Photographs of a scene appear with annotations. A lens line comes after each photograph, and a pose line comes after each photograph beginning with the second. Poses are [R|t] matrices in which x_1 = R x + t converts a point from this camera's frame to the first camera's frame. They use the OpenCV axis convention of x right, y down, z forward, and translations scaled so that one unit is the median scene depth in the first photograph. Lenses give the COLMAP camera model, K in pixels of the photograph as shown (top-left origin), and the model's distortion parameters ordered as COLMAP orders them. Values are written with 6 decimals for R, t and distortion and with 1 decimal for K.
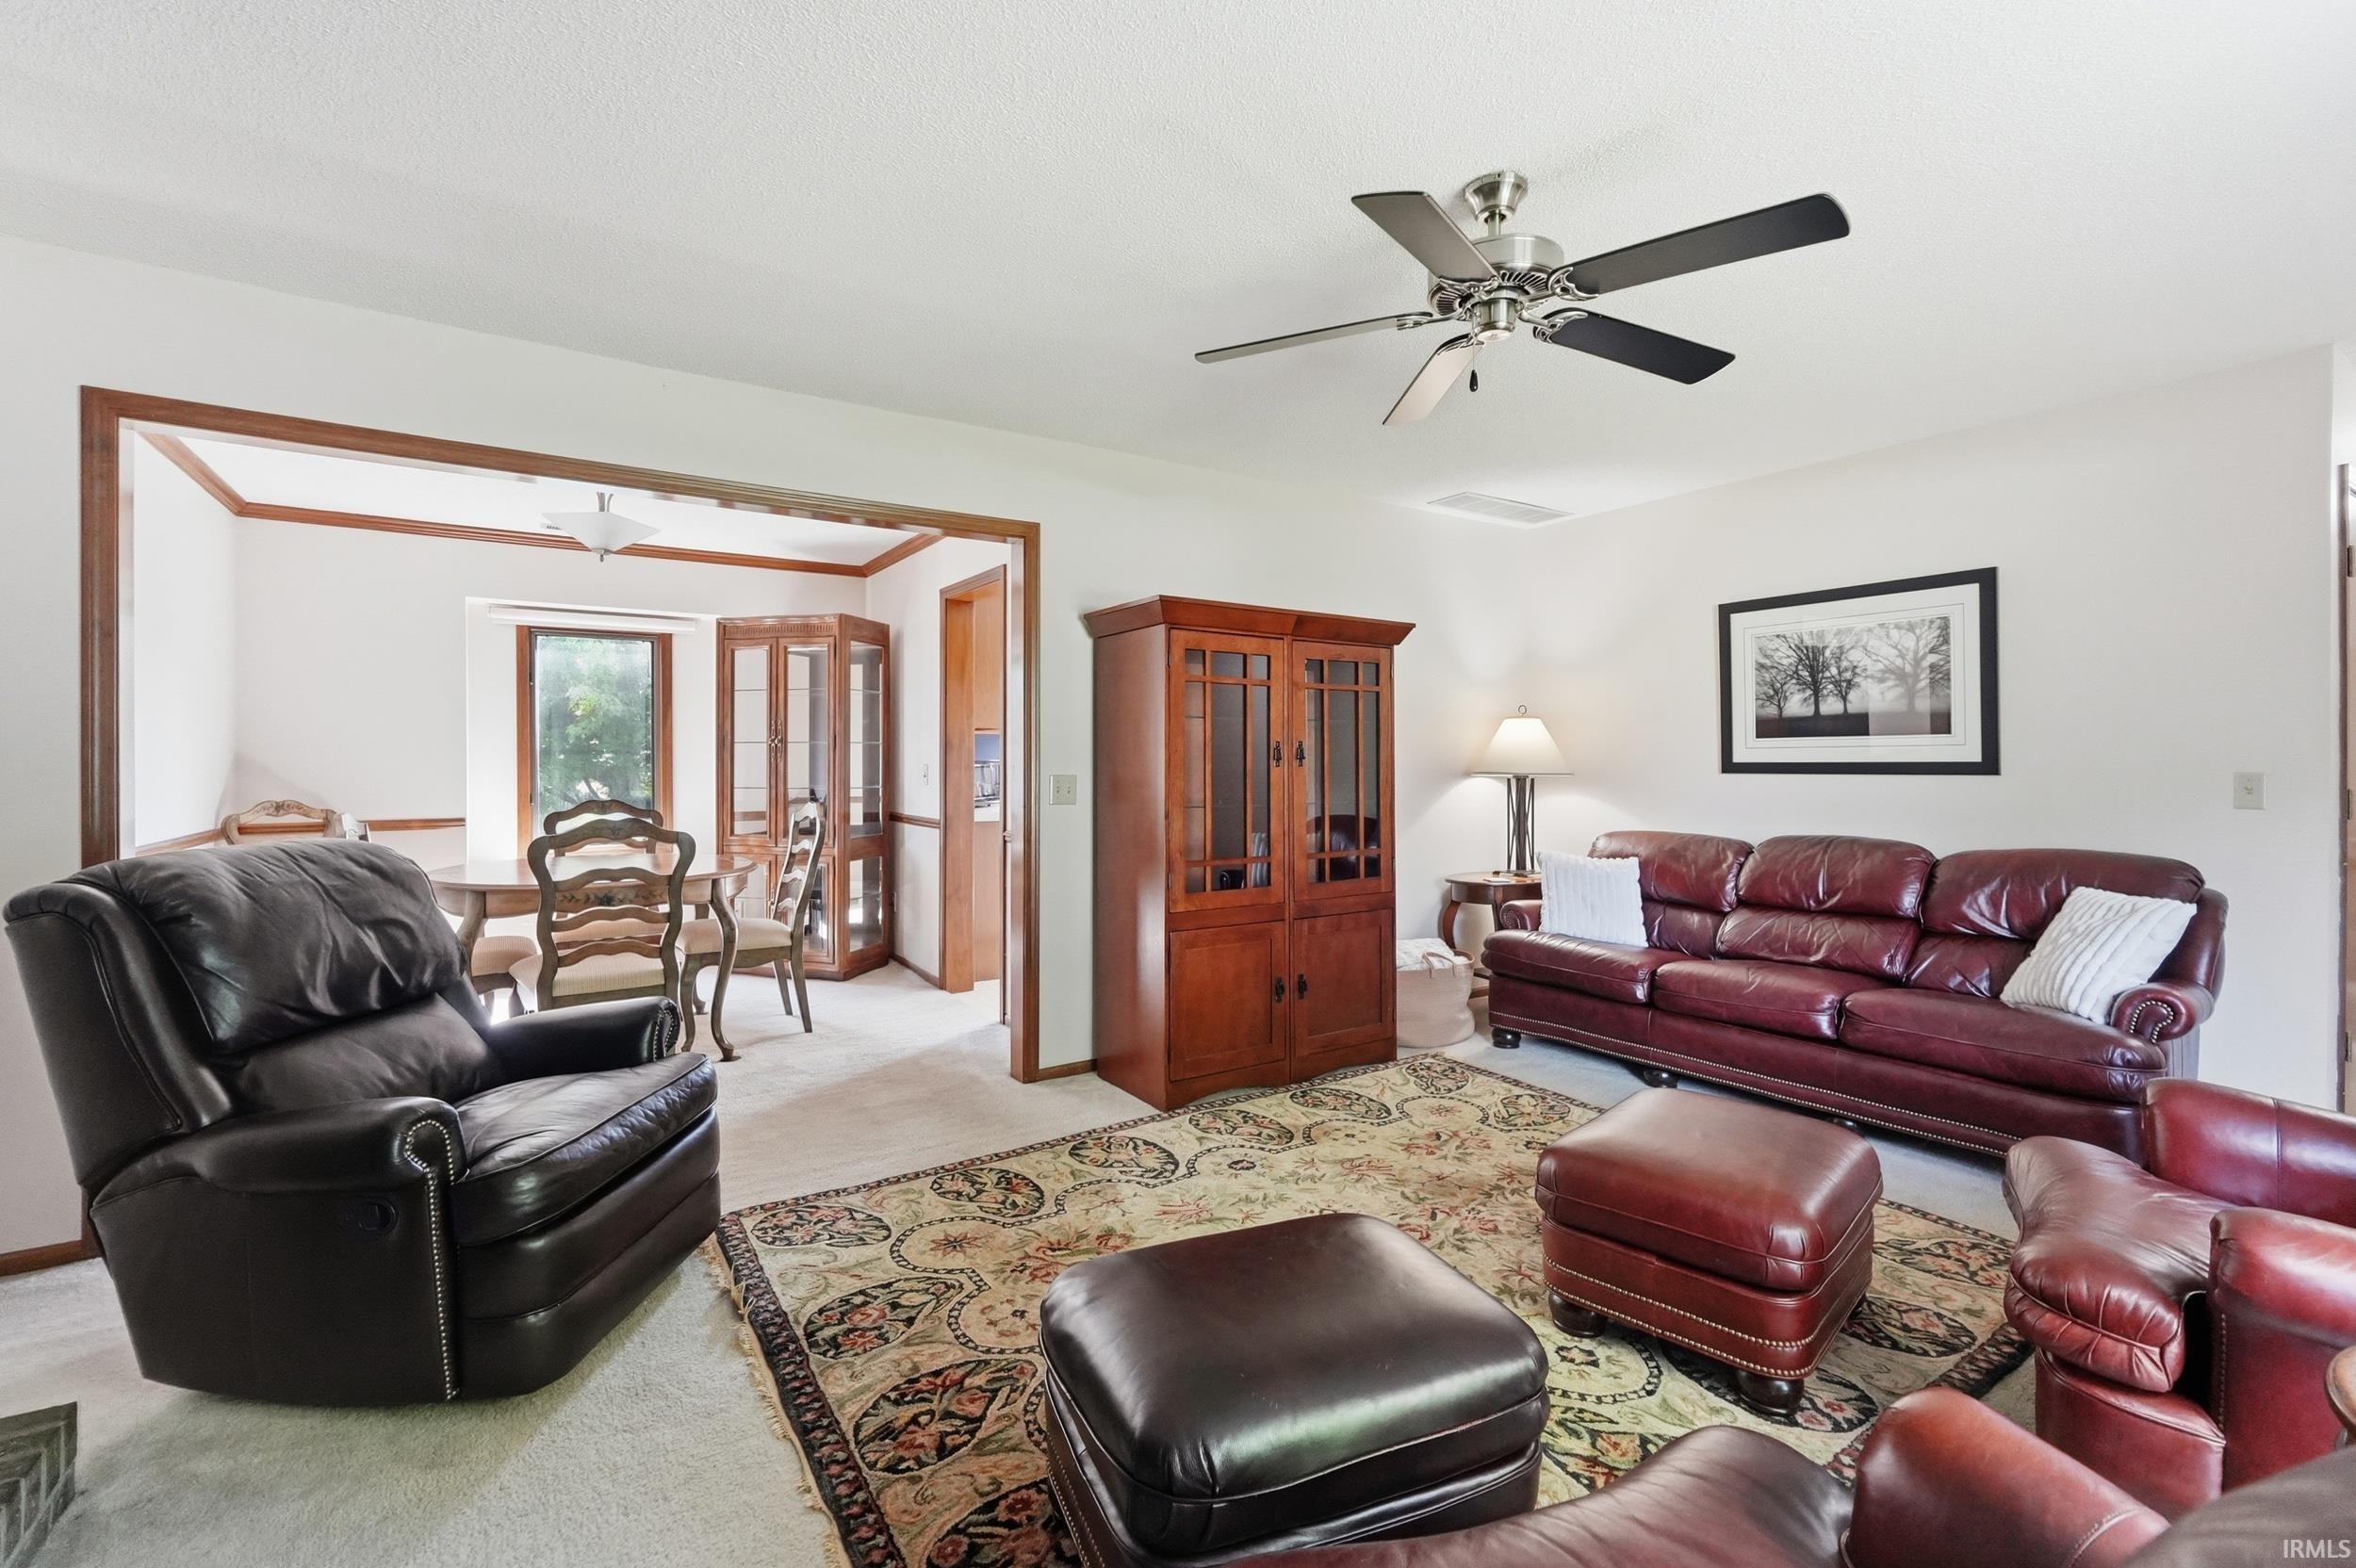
lens RADIAL K [[998.2, 0, 1184.2], [0, 998.2, 769.0], [0, 0, 1]] dist [0.004261, -0.001978]
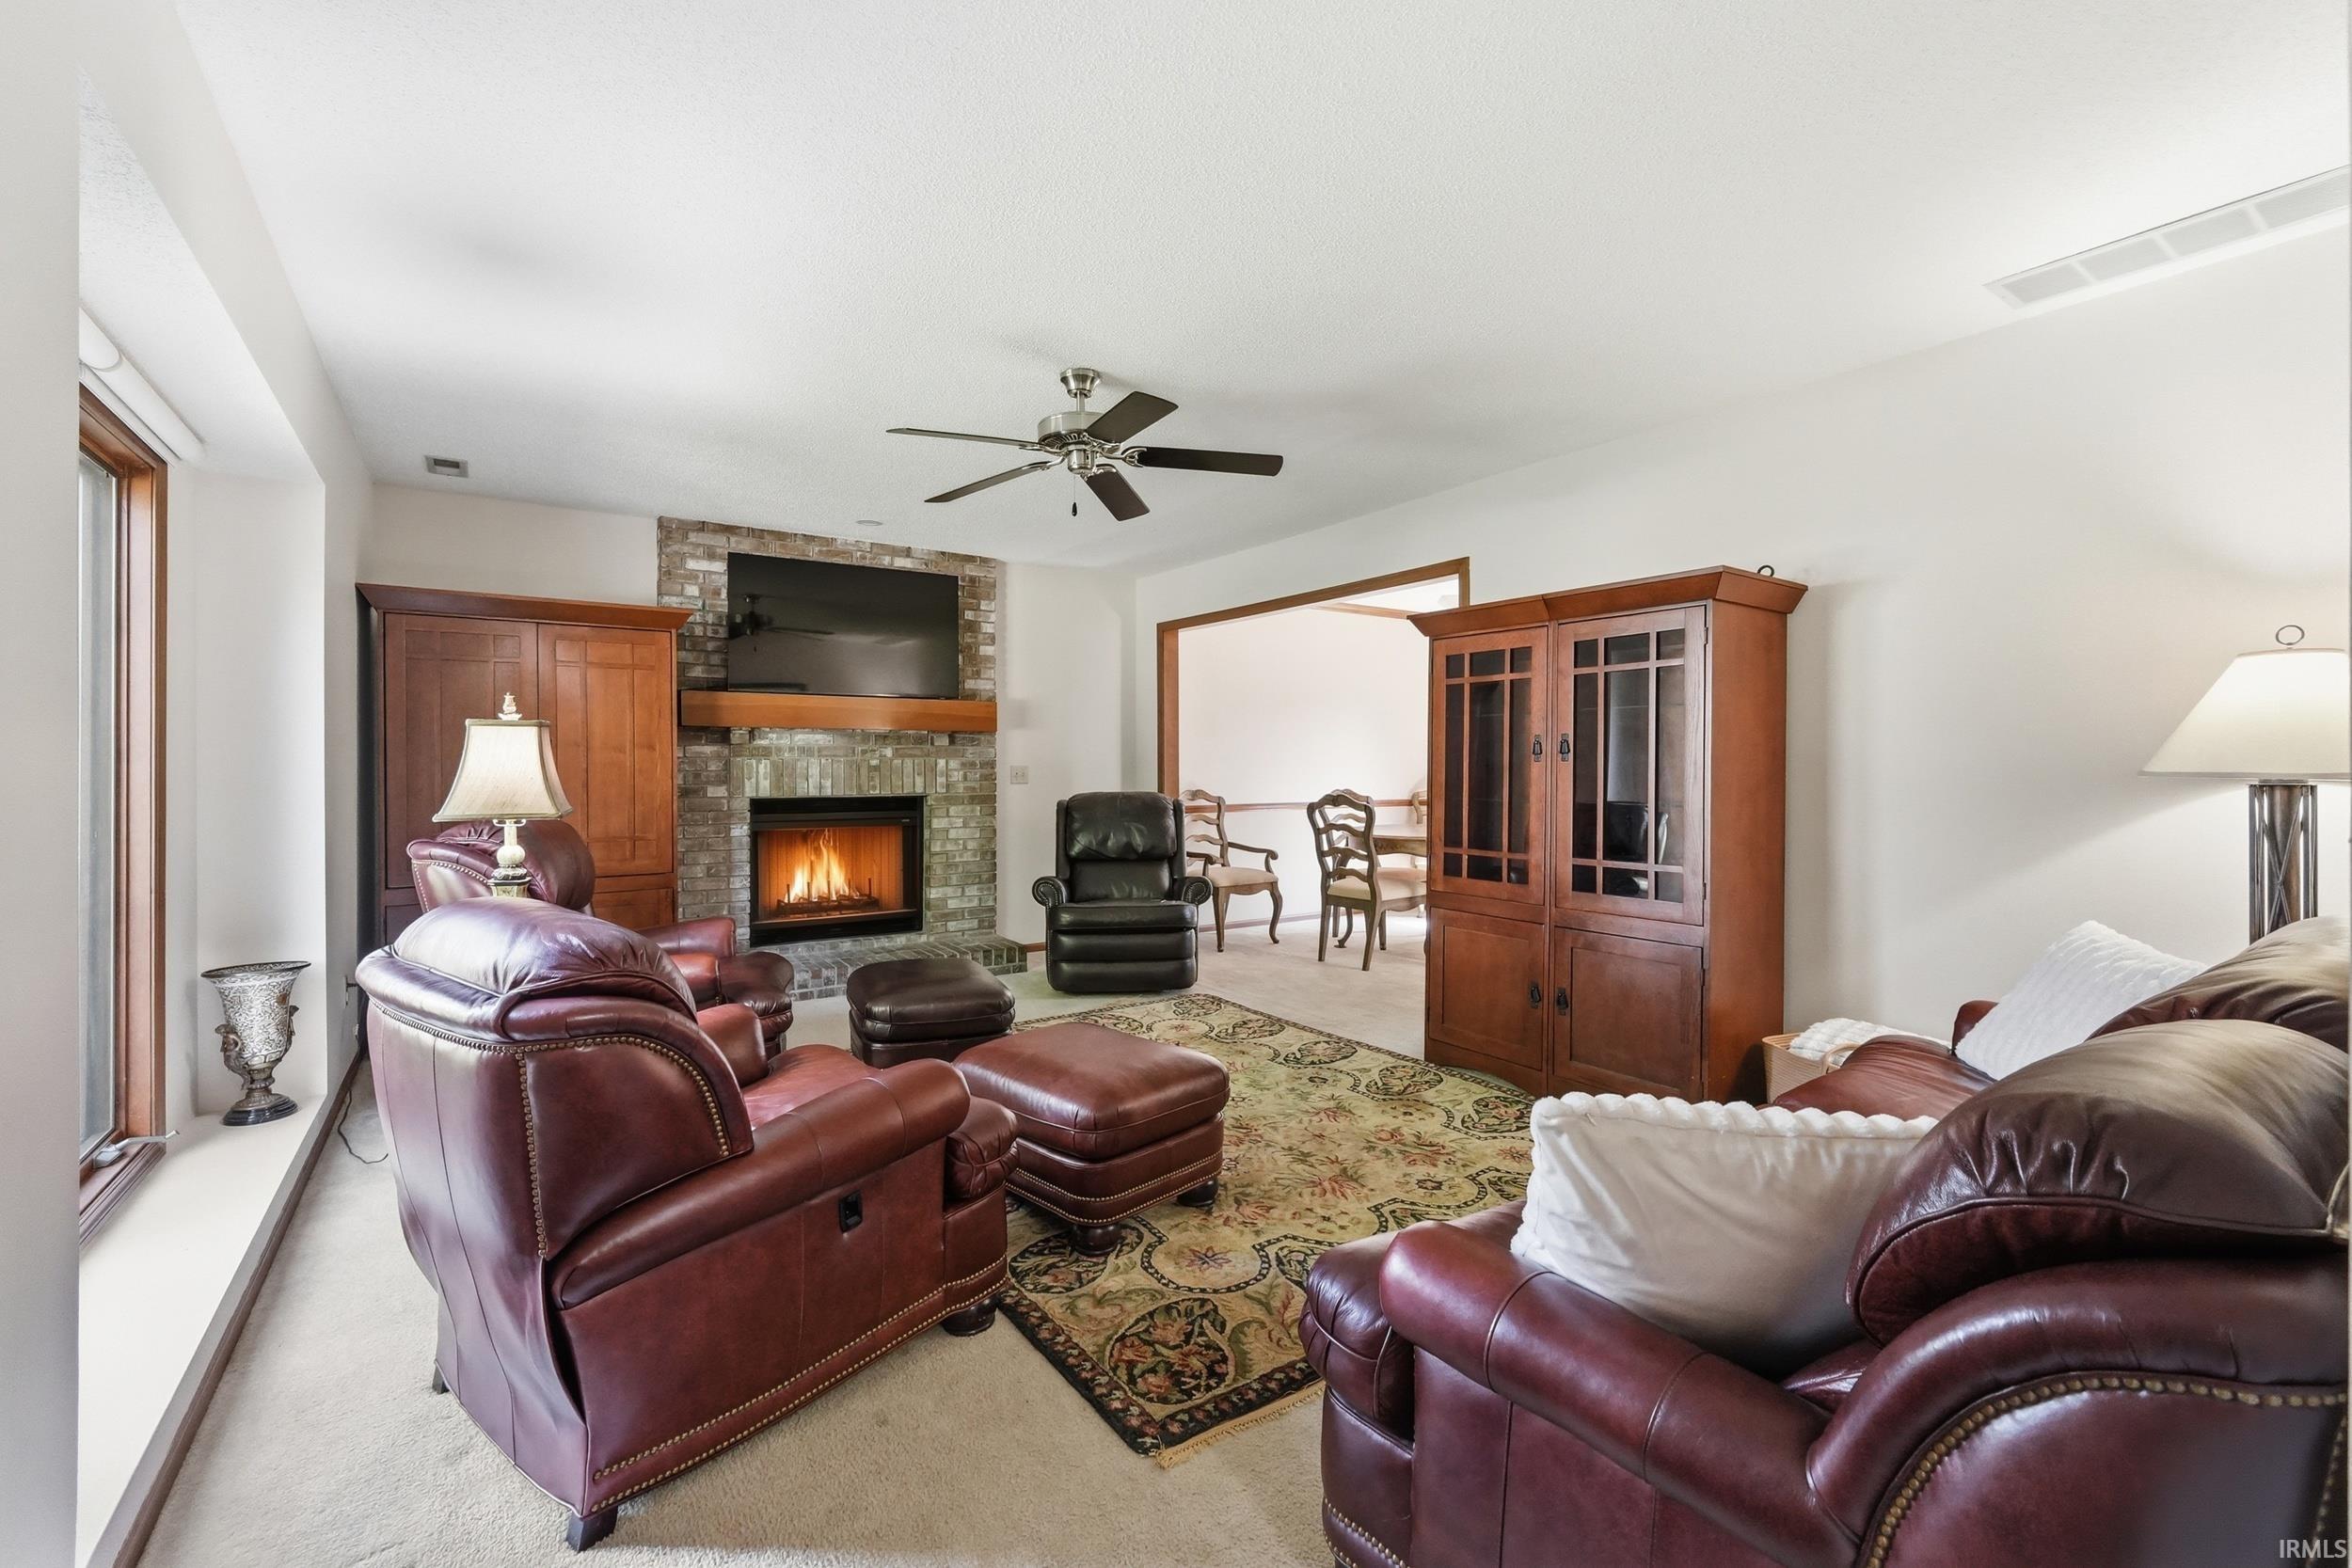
lens RADIAL K [[996.4, 0, 1183.2], [0, 996.4, 778.5], [0, 0, 1]] dist [0.004261, -0.001978]
pose [[0.023902, 0.009071, -0.999673, 1.301489], [-0.004102, 0.999951, 0.008976, 0.007913], [0.999706, 0.003886, 0.023938, 0.799582]]
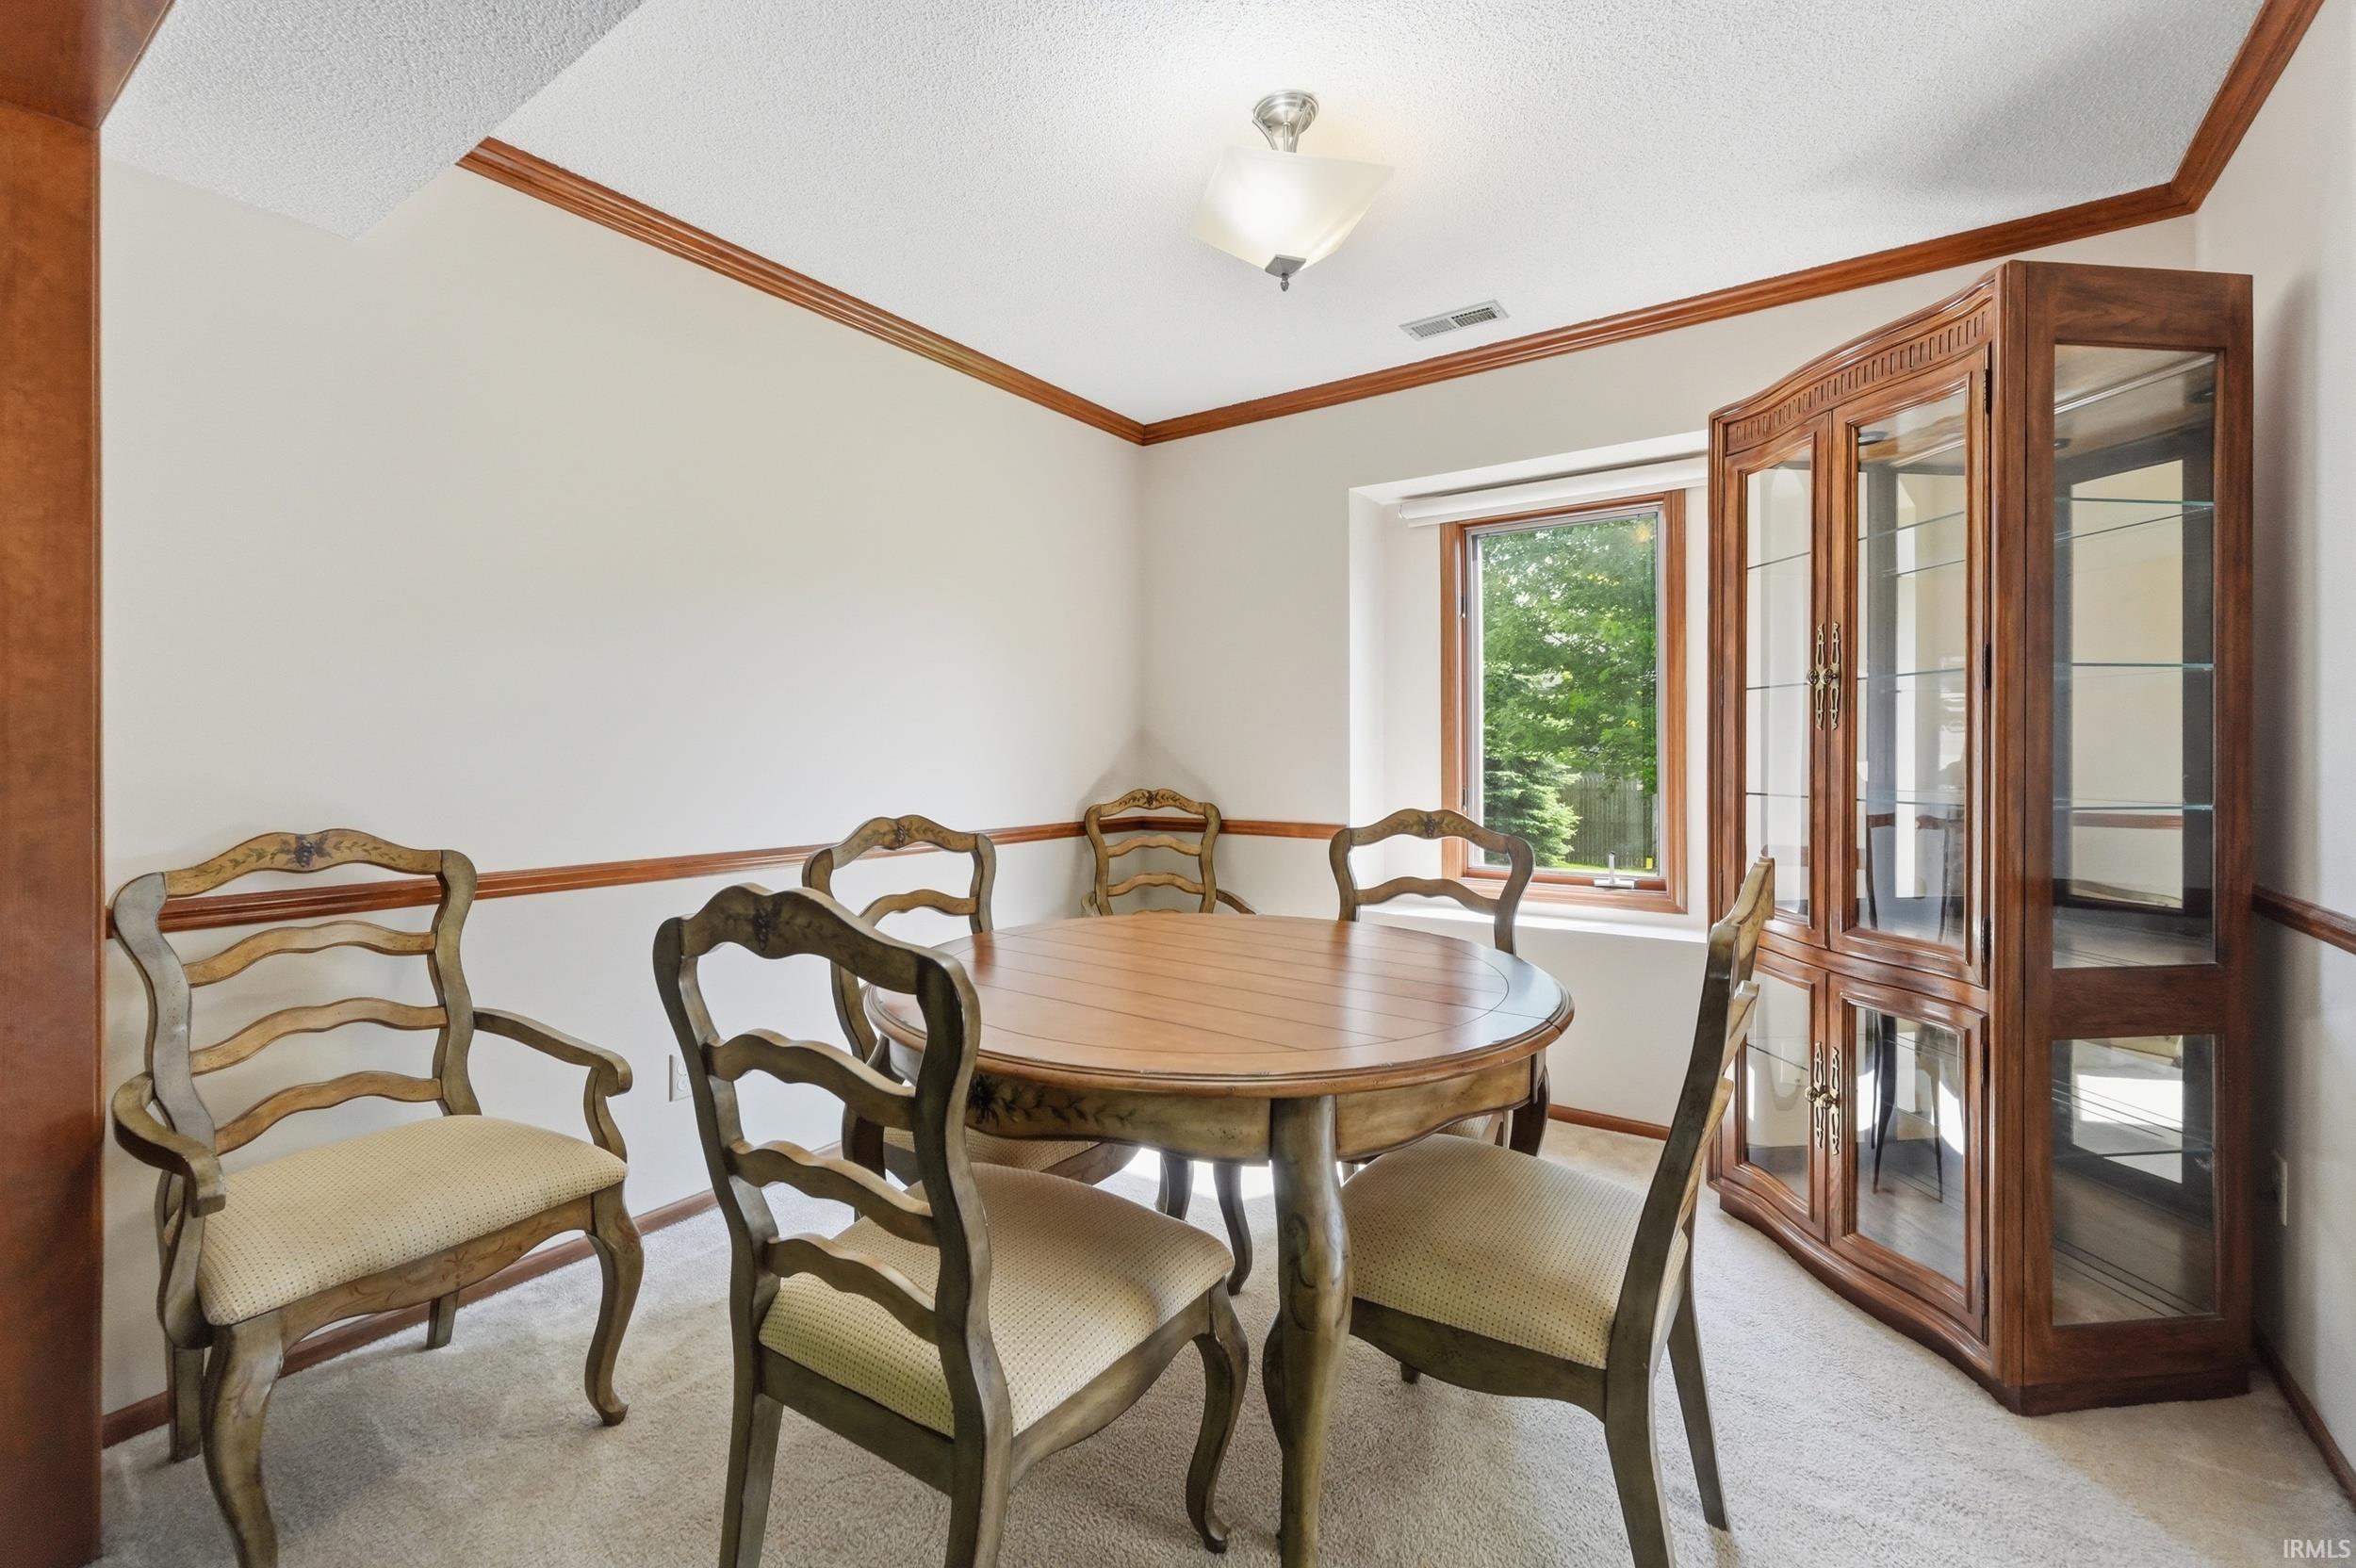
lens RADIAL K [[998.2, 0, 1167.1], [0, 998.2, 767.6], [0, 0, 1]] dist [0.004261, -0.001978]
pose [[0.359158, 0.012828, -0.933189, -0.260472], [-0.003170, 0.999917, 0.012525, 0.006183], [0.933271, -0.001541, 0.359169, 1.152721]]
